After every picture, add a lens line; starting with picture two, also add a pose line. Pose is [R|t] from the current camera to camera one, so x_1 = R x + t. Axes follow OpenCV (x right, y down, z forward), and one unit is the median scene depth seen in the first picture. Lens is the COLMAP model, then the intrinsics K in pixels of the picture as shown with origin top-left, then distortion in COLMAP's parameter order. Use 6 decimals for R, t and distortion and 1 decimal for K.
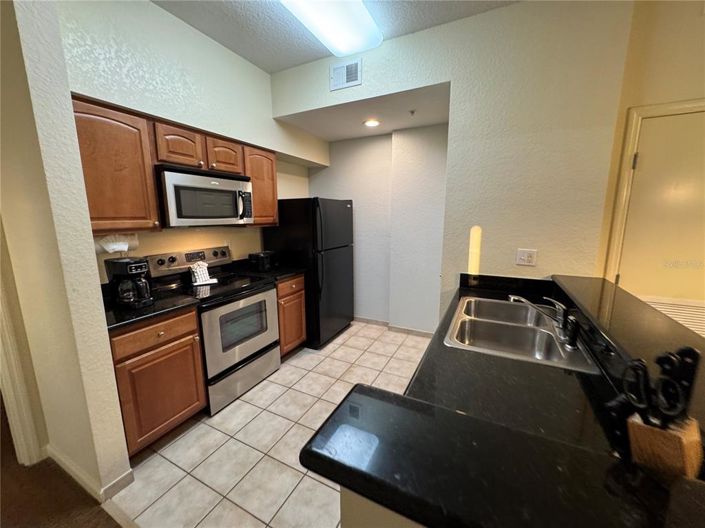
lens RADIAL K [[280.9, 0, 351.5], [0, 280.9, 263.6], [0, 0, 1]] dist [0.004183, 0.000264]
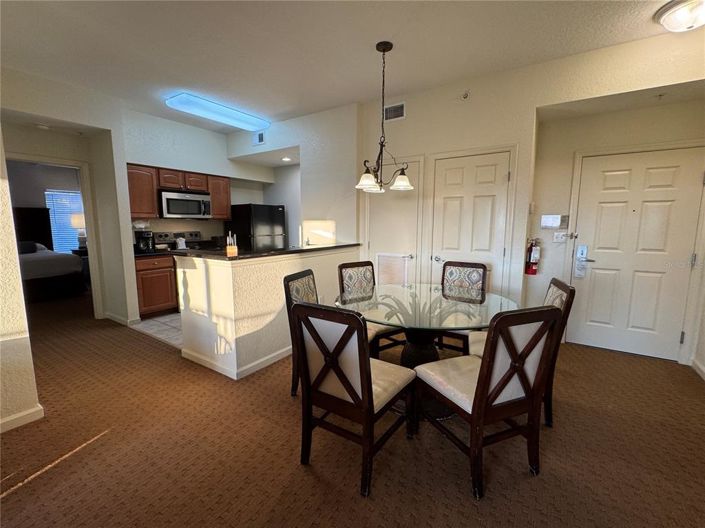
lens RADIAL K [[312.9, 0, 349.2], [0, 312.9, 265.3], [0, 0, 1]] dist [-0.000769, -0.000105]
pose [[0.991614, 0.023557, -0.127066, 0.861306], [-0.028578, 0.998875, -0.037837, 0.229082], [0.126032, 0.041151, 0.991172, -0.940215]]
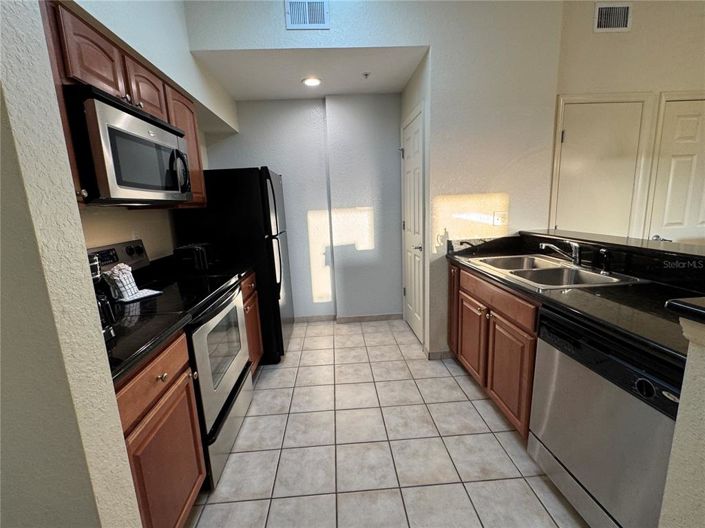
lens RADIAL K [[312.9, 0, 350.6], [0, 312.9, 263.0], [0, 0, 1]] dist [-0.000769, -0.000105]
pose [[0.862699, -0.127389, 0.489411, -0.450917], [0.126763, 0.991330, 0.034586, 0.031446], [-0.489573, 0.032202, 0.871367, 0.172522]]
